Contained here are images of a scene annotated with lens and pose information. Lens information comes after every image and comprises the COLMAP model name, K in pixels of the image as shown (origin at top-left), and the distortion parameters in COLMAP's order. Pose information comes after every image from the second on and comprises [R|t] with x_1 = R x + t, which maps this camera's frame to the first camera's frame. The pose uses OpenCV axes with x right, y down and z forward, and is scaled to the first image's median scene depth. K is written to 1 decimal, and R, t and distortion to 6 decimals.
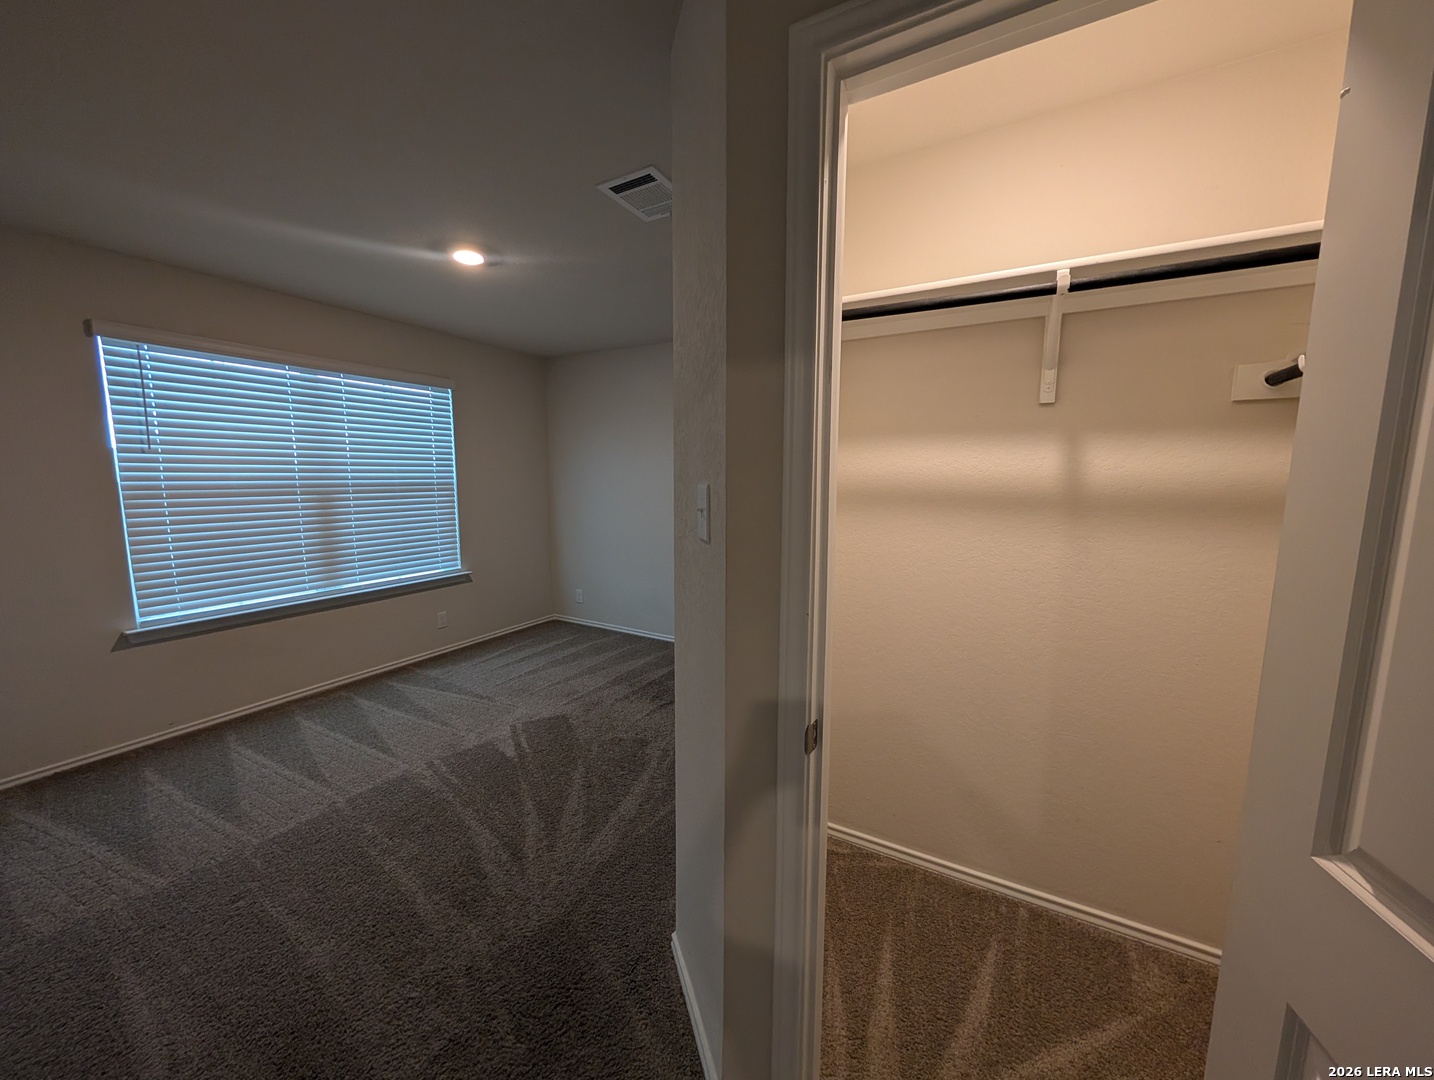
lens RADIAL K [[523.8, 0, 717.0], [0, 523.8, 540.7], [0, 0, 1]] dist [-0.000933, 0.000097]
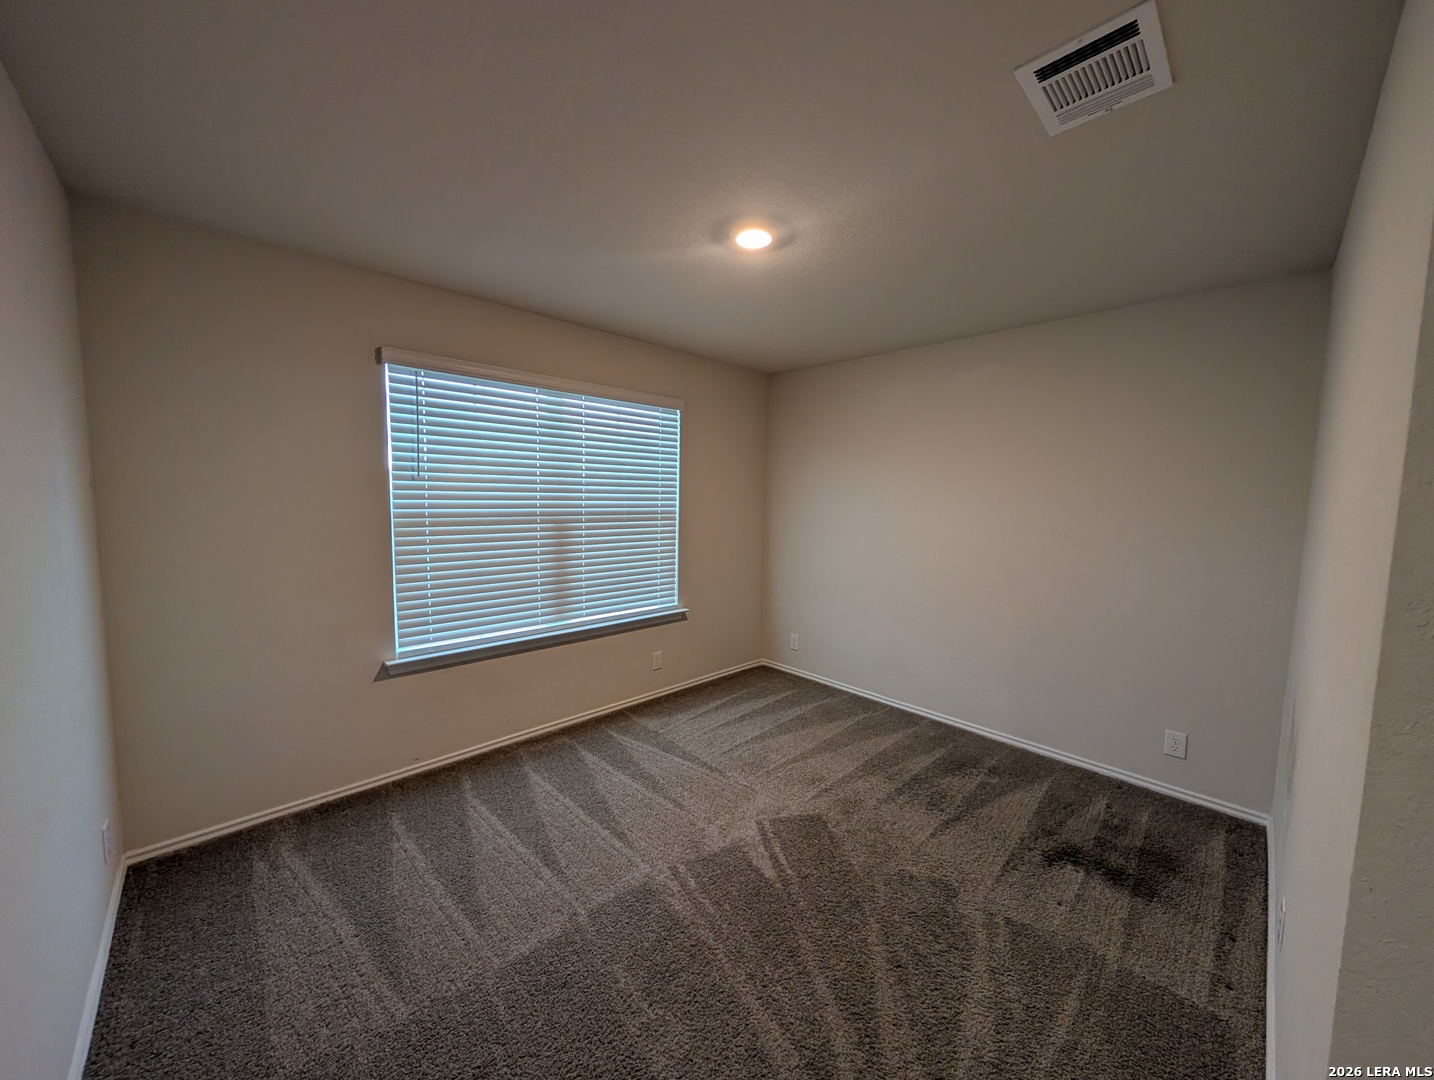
lens RADIAL K [[523.8, 0, 717.0], [0, 523.8, 540.7], [0, 0, 1]] dist [-0.000933, 0.000097]
pose [[0.958751, 0.035648, -0.282002, -0.222571], [-0.047443, 0.998257, -0.035107, -0.038915], [0.280259, 0.047038, 0.958771, 0.184595]]
